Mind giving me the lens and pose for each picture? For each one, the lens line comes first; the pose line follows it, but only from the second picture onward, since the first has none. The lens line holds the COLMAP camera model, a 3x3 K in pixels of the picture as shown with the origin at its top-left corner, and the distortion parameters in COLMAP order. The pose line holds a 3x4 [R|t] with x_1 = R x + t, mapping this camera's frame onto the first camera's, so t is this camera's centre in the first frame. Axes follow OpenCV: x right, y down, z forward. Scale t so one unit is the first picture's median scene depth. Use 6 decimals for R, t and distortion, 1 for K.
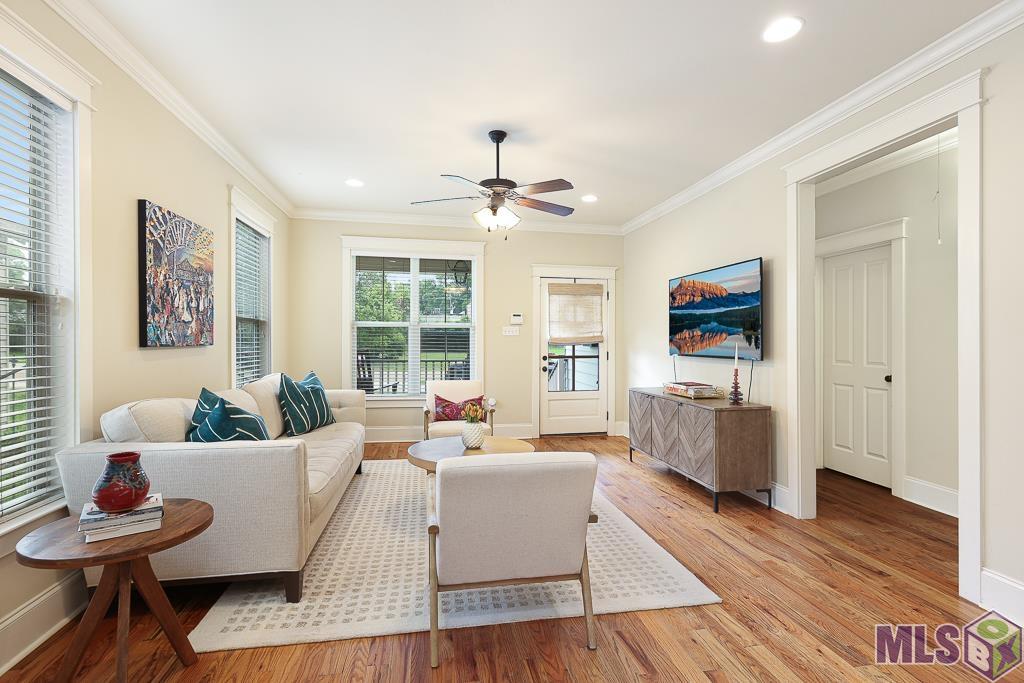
lens RADIAL K [[470.6, 0, 498.9], [0, 470.6, 340.0], [0, 0, 1]] dist [0.000193, 0.000798]
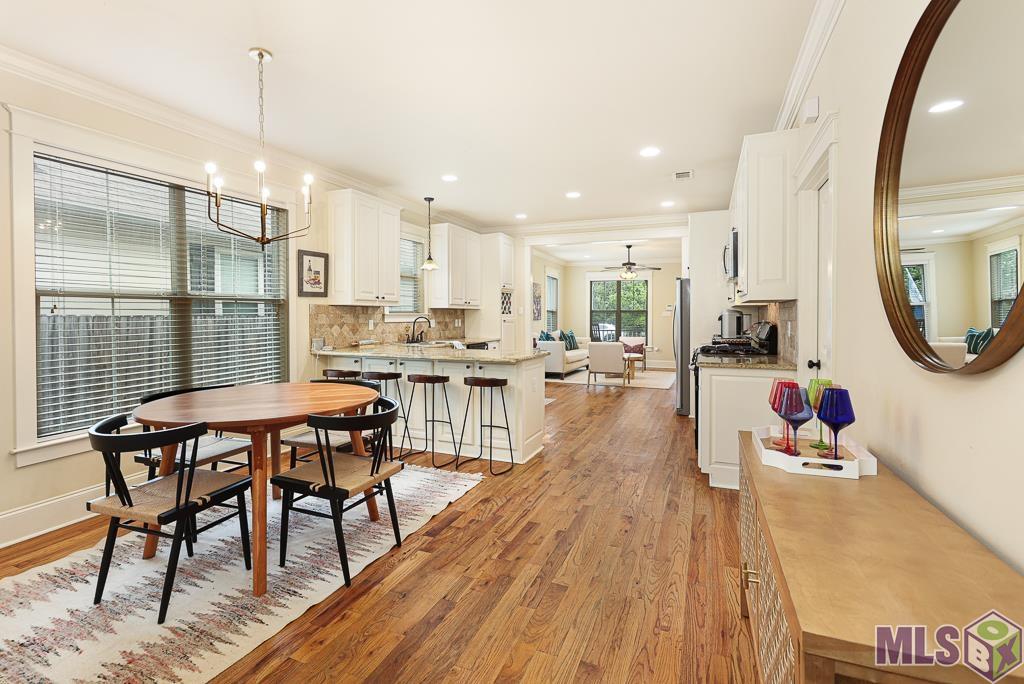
lens RADIAL K [[474.3, 0, 508.7], [0, 474.3, 324.1], [0, 0, 1]] dist [-0.001717, 0.000841]
pose [[0.850589, 0.009069, -0.525752, 0.985730], [-0.003545, 0.999927, 0.011514, 0.003677], [0.525819, -0.007930, 0.850560, -2.030970]]
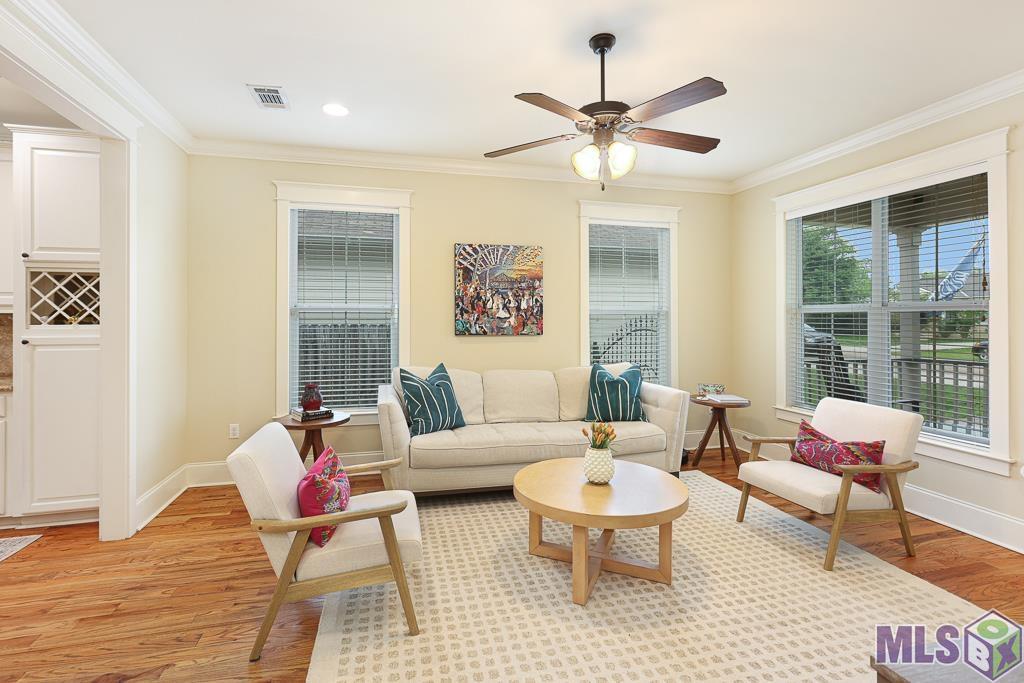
lens RADIAL K [[474.3, 0, 508.7], [0, 474.3, 323.6], [0, 0, 1]] dist [-0.001717, 0.000841]
pose [[0.091084, 0.000580, -0.995843, 0.743868], [0.000209, 1.000000, 0.000602, -0.021828], [0.995843, -0.000263, 0.091084, 0.875281]]
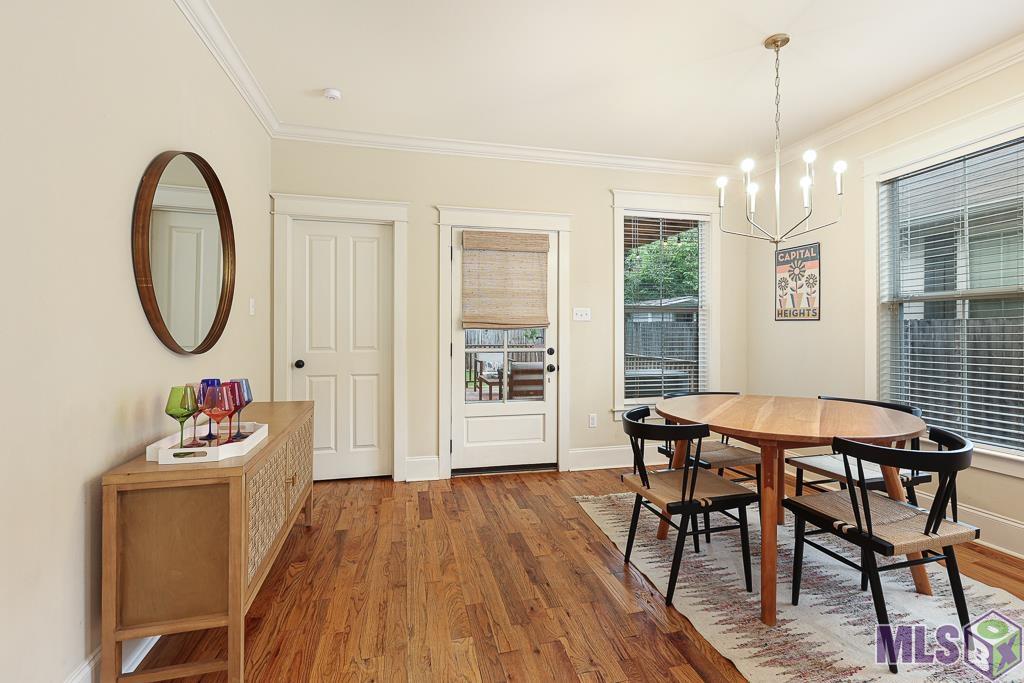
lens RADIAL K [[474.3, 0, 508.7], [0, 474.3, 323.6], [0, 0, 1]] dist [-0.001717, 0.000841]
pose [[-0.997961, 0.002424, -0.063778, 0.651830], [0.002399, 0.999997, 0.000465, 0.005370], [0.063779, 0.000311, -0.997964, -0.758768]]
